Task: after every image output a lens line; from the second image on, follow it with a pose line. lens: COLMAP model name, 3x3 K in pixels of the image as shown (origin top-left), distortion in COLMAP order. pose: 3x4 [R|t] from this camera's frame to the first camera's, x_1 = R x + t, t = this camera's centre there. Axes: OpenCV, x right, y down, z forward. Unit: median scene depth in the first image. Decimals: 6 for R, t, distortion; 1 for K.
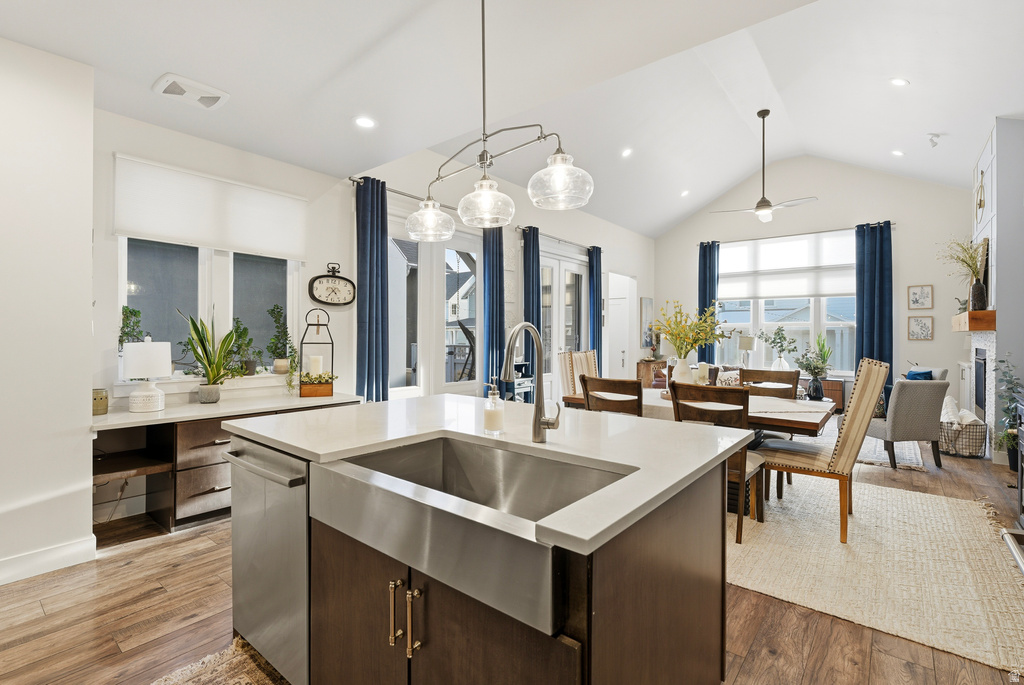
lens RADIAL K [[473.1, 0, 511.3], [0, 473.1, 336.9], [0, 0, 1]] dist [-0.025443, 0.000117]
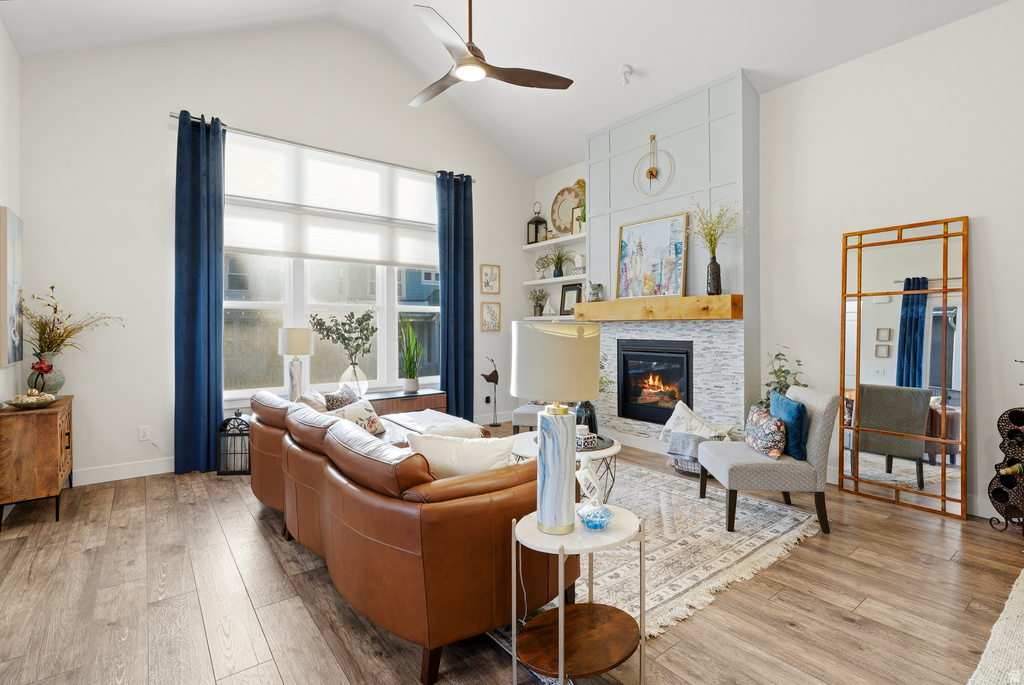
lens RADIAL K [[473.1, 0, 505.7], [0, 473.1, 335.1], [0, 0, 1]] dist [-0.025443, 0.000117]
pose [[0.227729, -0.018992, 0.973539, 0.059161], [0.006925, 0.999816, 0.017885, -0.000746], [-0.973700, 0.002669, 0.227818, 0.711966]]
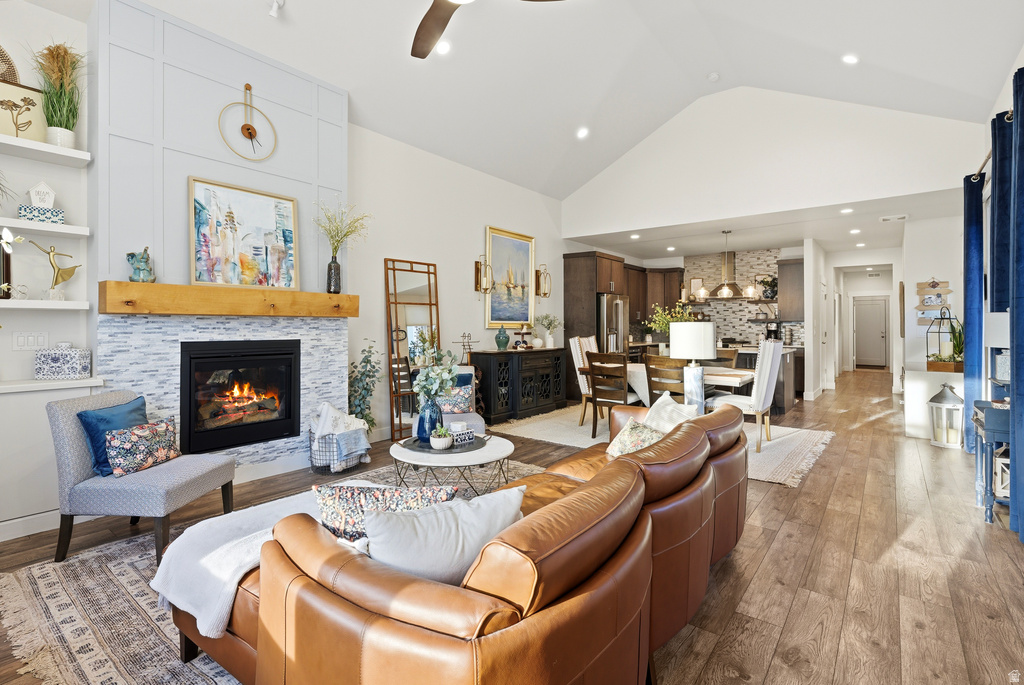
lens RADIAL K [[473.1, 0, 508.4], [0, 473.1, 337.0], [0, 0, 1]] dist [-0.025443, 0.000117]
pose [[-0.999805, -0.017581, 0.009007, 0.412015], [-0.017307, 0.999408, 0.029721, -0.004498], [-0.009524, 0.029559, -0.999518, 1.138116]]
